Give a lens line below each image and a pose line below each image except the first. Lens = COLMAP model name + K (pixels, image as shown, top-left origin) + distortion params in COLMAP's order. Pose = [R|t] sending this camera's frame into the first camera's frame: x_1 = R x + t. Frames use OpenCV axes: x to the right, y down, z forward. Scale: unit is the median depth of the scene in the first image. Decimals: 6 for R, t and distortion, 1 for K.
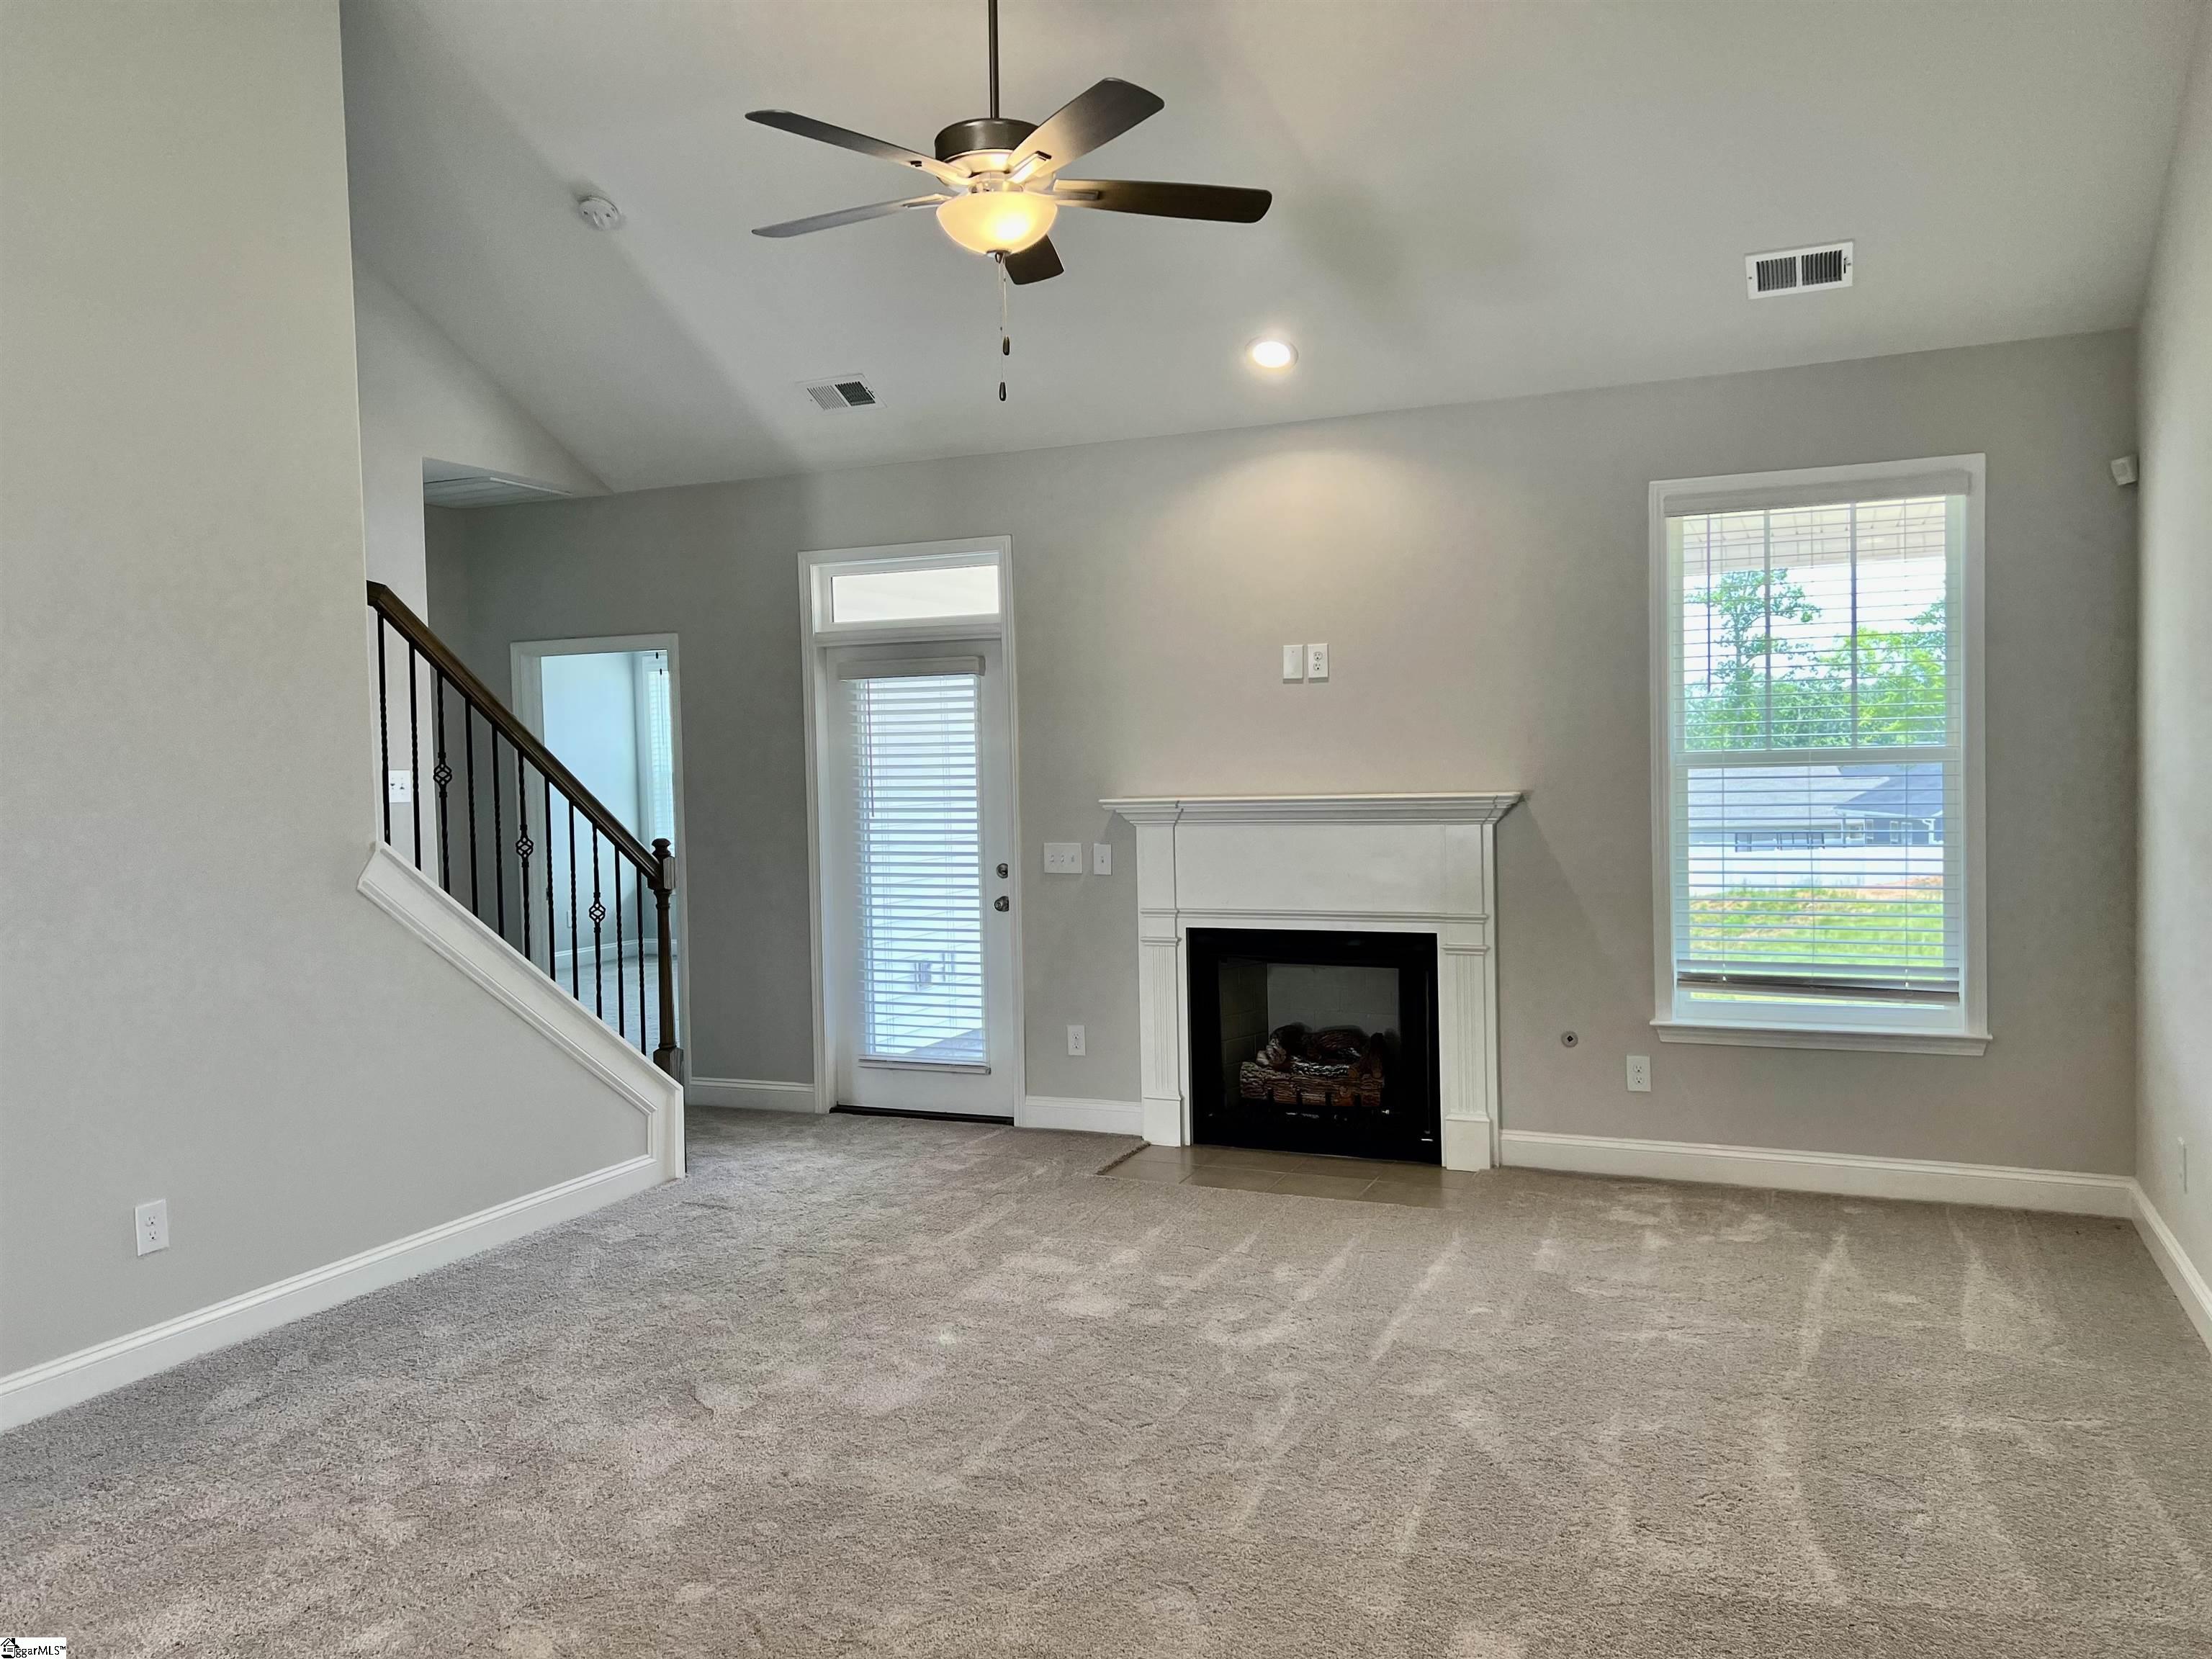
lens RADIAL K [[1639.5, 0, 1130.9], [0, 1639.5, 836.4], [0, 0, 1]] dist [0.068738, -0.003697]
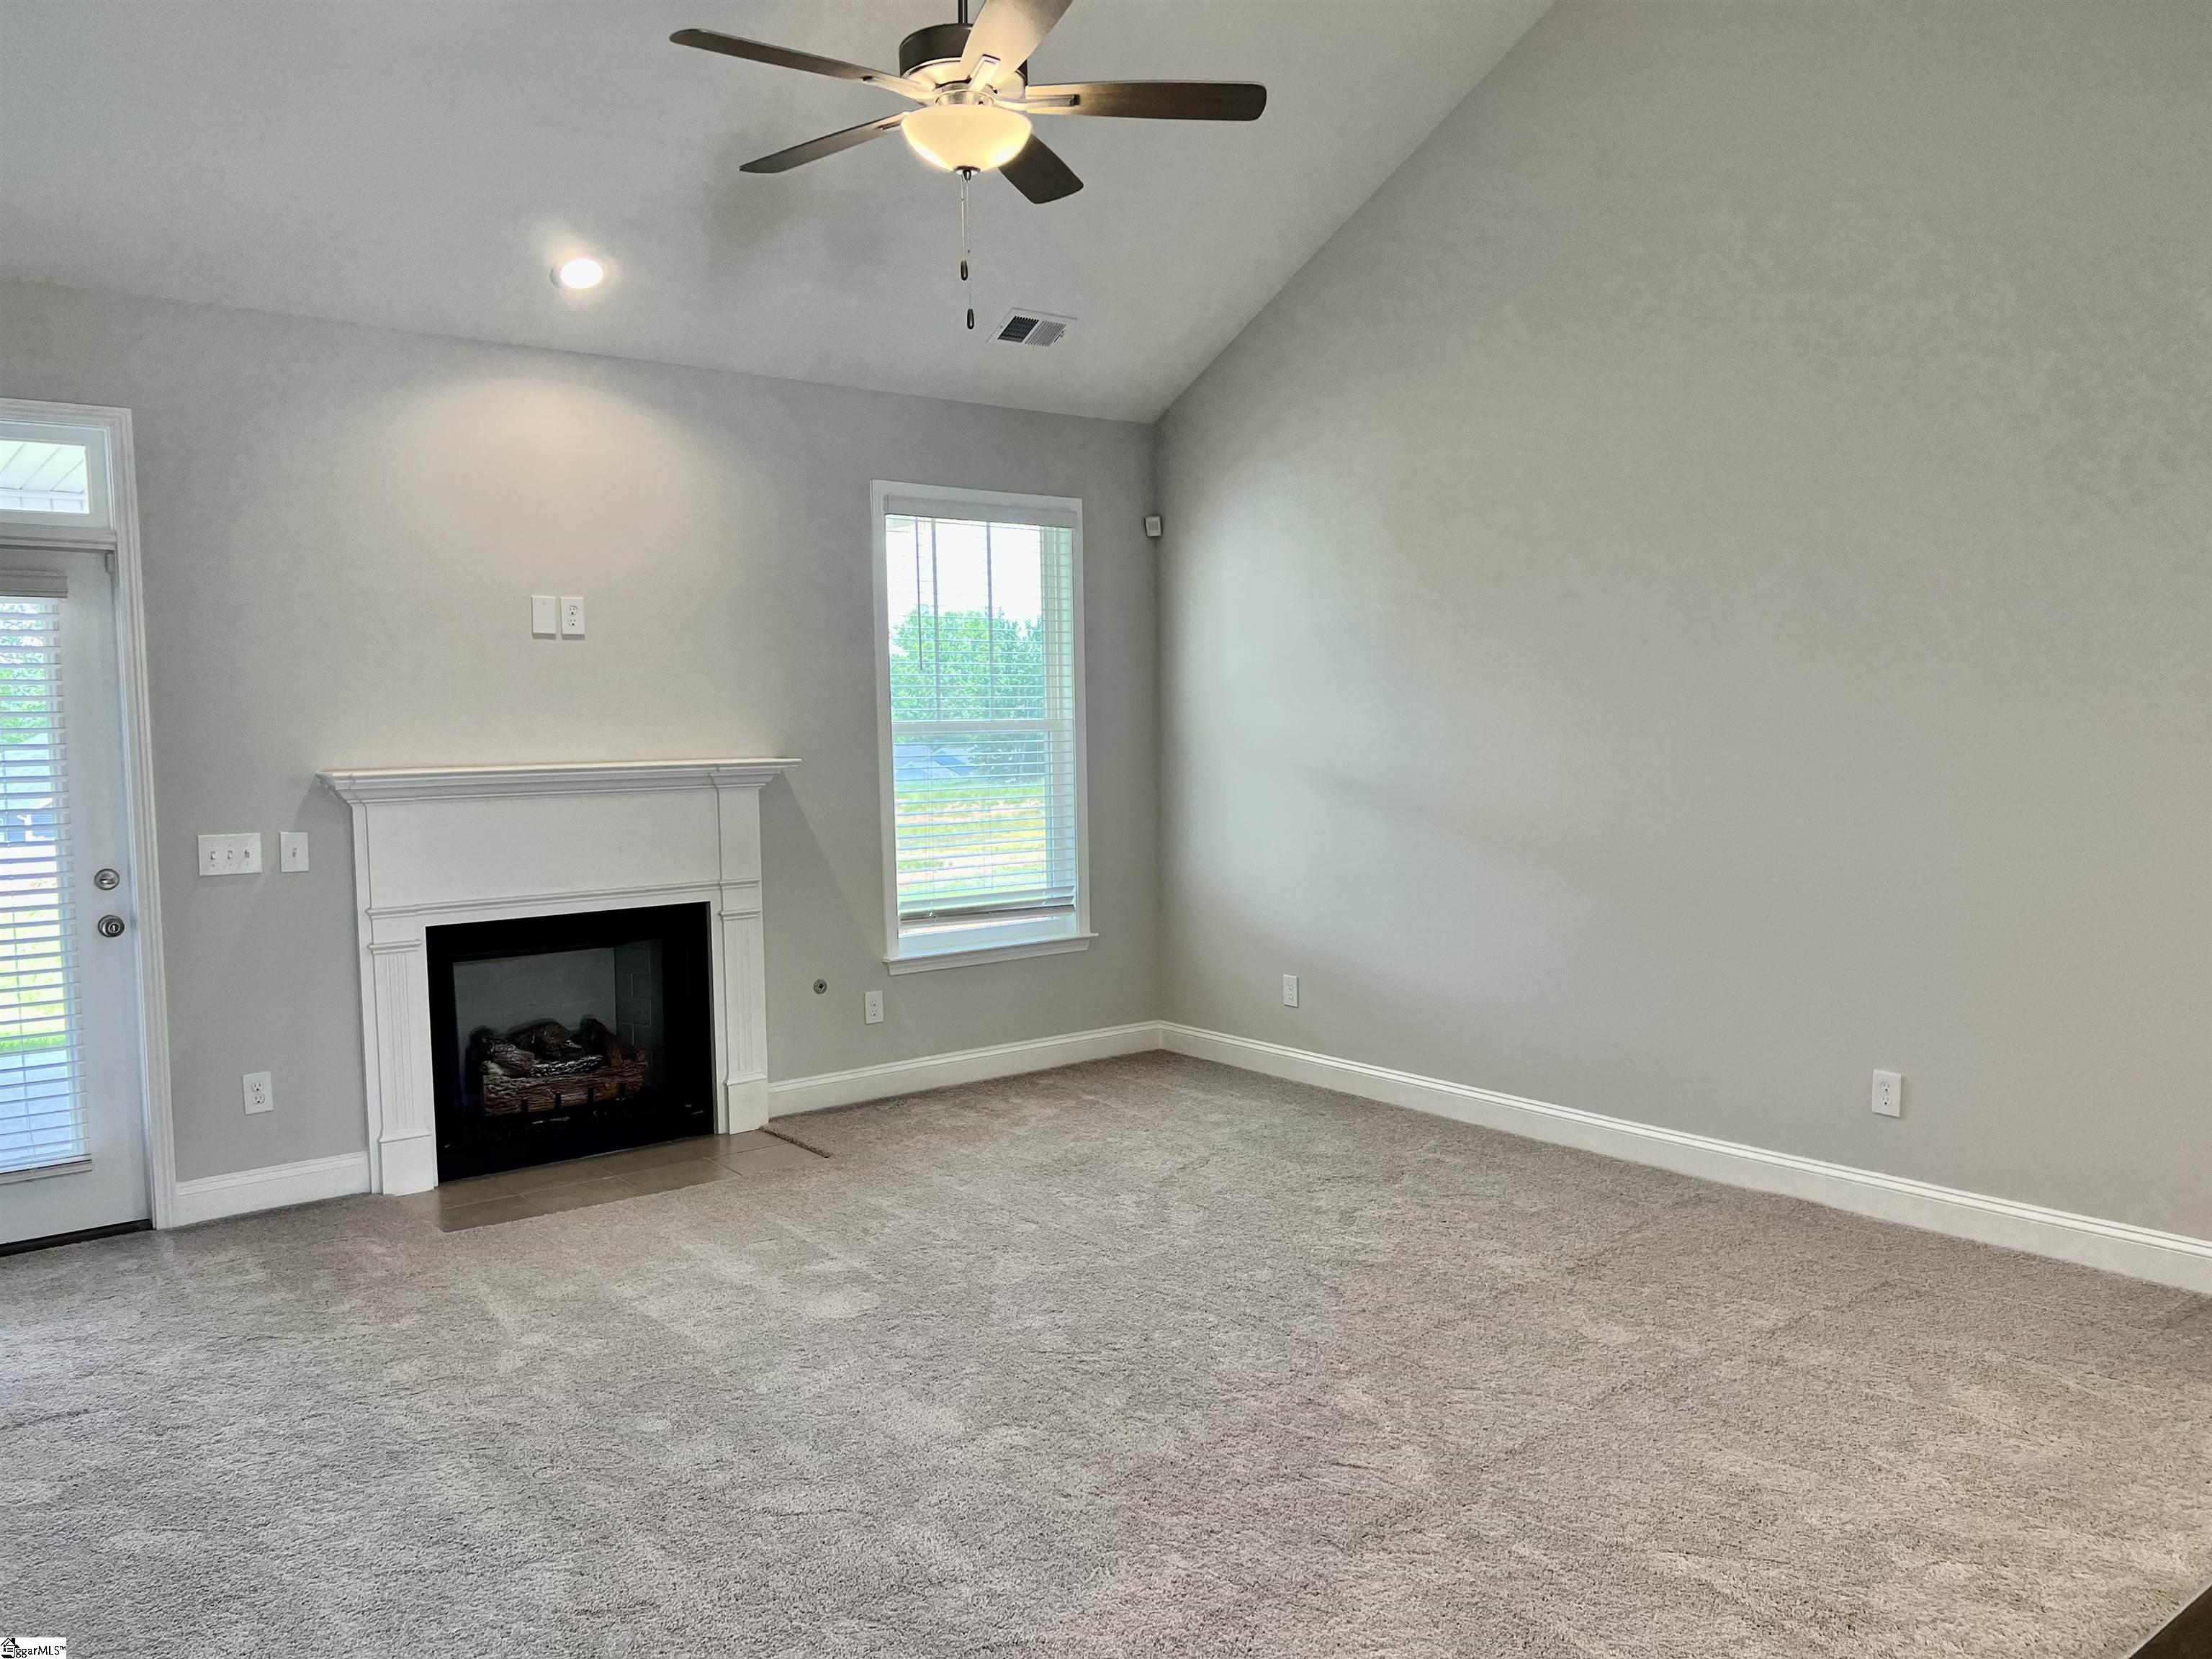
lens RADIAL K [[1655.9, 0, 1106.0], [0, 1655.9, 829.5], [0, 0, 1]] dist [0.010242, 0.000516]
pose [[0.467195, -0.045377, 0.882989, -0.562586], [0.045726, 0.998586, 0.027124, -0.000102], [-0.882971, 0.027704, 0.468609, 0.312719]]
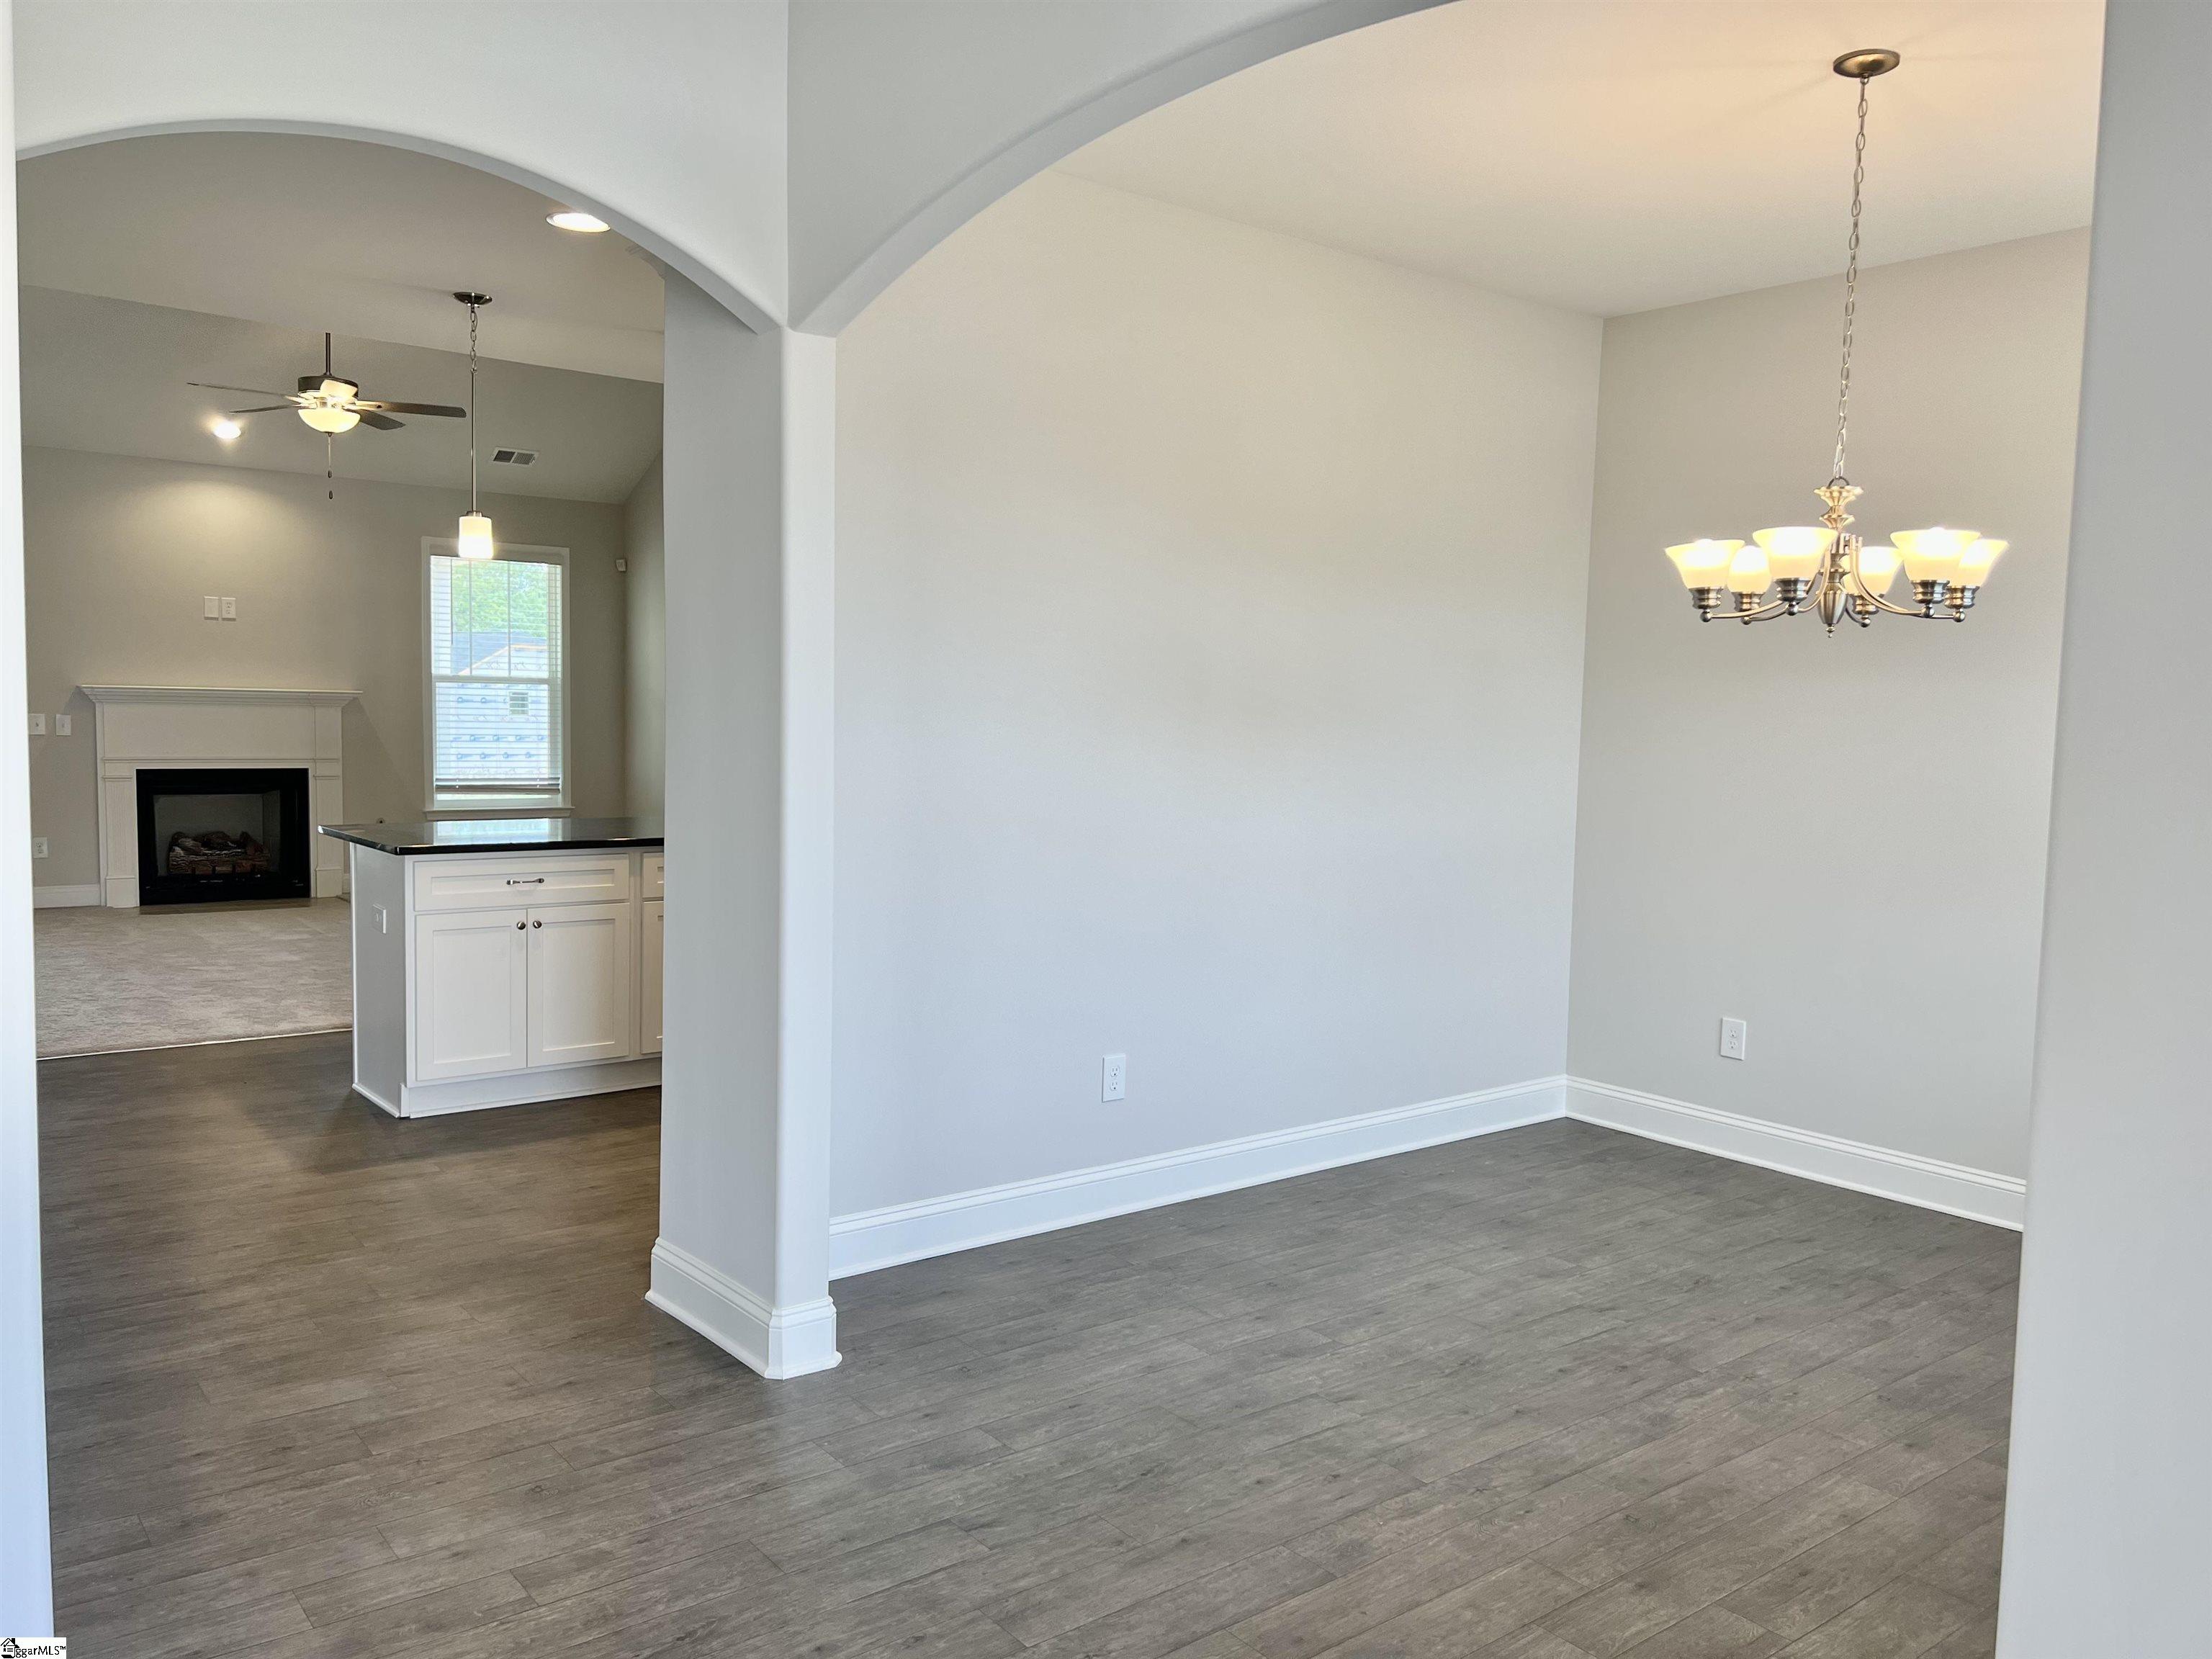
lens RADIAL K [[1679.5, 0, 1107.0], [0, 1679.5, 839.0], [0, 0, 1]] dist [0.007695, 0.004700]
pose [[0.462633, -0.041449, 0.885581, -1.005453], [-0.000264, 0.998900, 0.046890, 0.048393], [-0.886550, -0.021927, 0.462113, -0.597517]]
